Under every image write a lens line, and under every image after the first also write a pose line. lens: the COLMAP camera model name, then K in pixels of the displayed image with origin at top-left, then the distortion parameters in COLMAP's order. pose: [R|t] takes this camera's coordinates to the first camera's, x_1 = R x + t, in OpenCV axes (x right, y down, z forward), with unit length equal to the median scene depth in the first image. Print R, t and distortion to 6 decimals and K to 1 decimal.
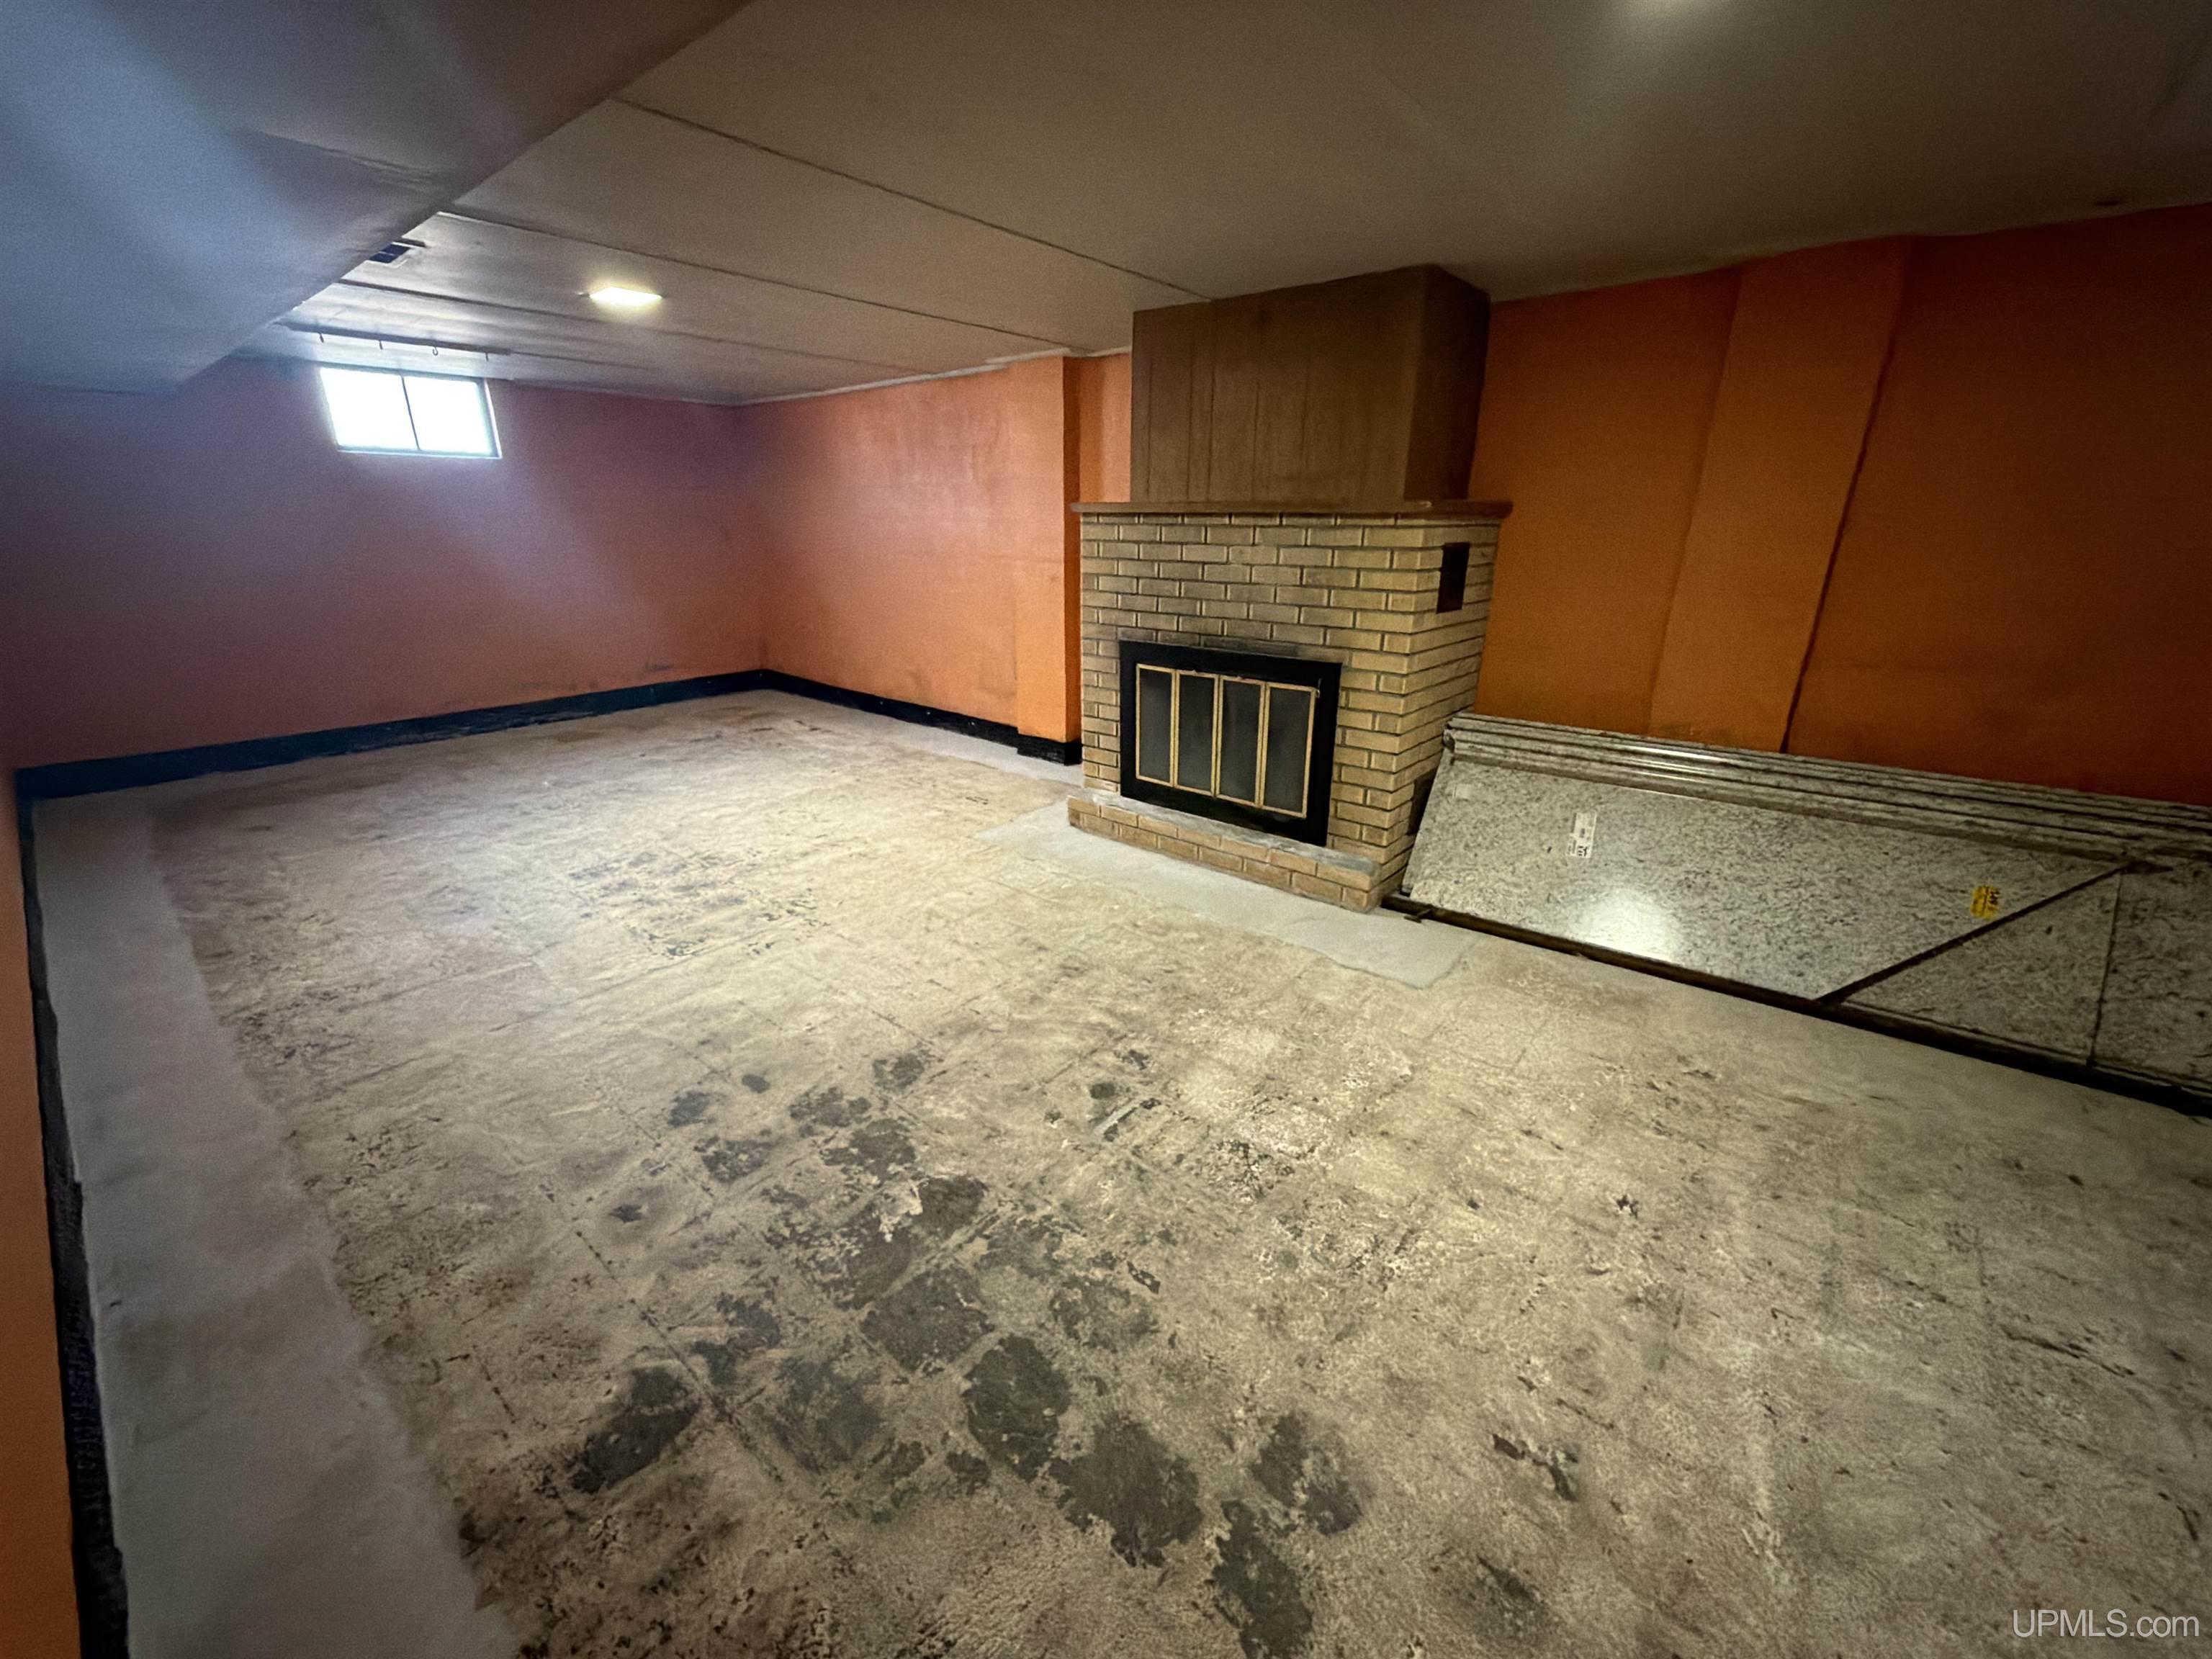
lens RADIAL K [[882.0, 0, 1106.0], [0, 882.0, 829.5], [0, 0, 1]] dist [0.001077, 0.000562]
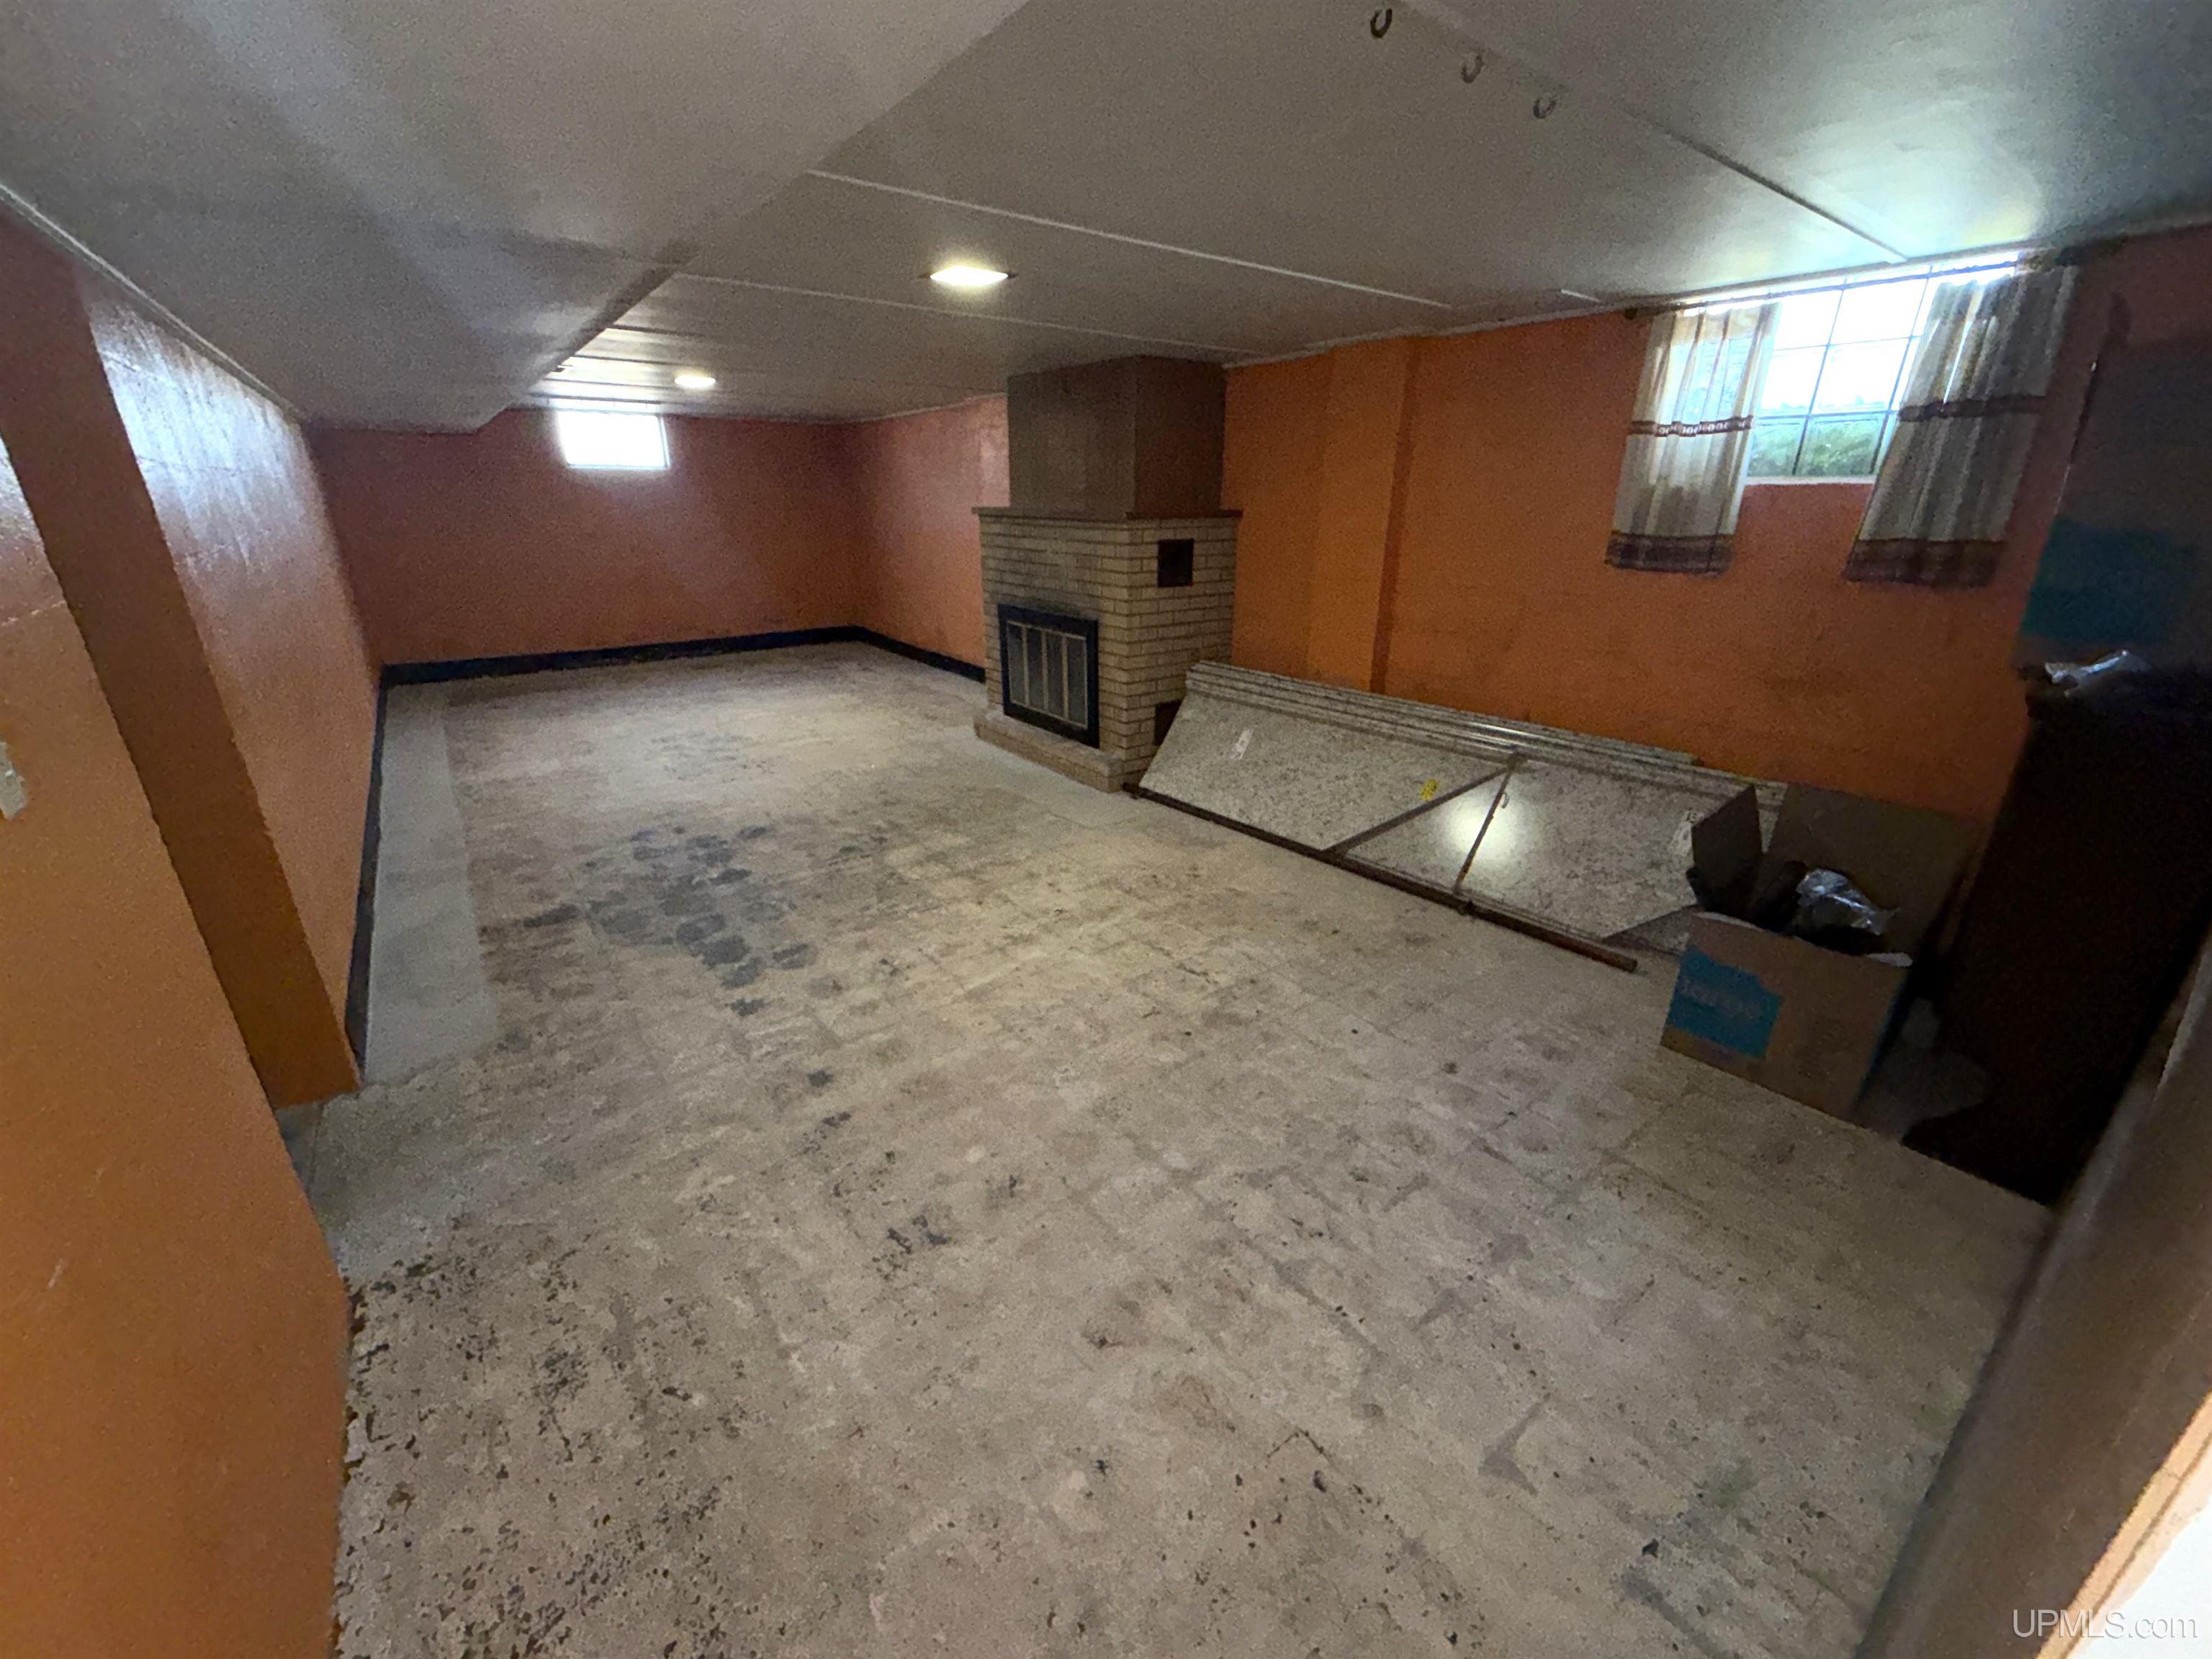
lens RADIAL K [[880.2, 0, 1106.0], [0, 880.2, 829.5], [0, 0, 1]] dist [0.001126, 0.000009]
pose [[0.974141, 0.080382, -0.211157, 0.628429], [-0.075689, 0.996673, 0.030229, 0.116391], [0.212885, -0.013465, 0.976985, -0.448835]]
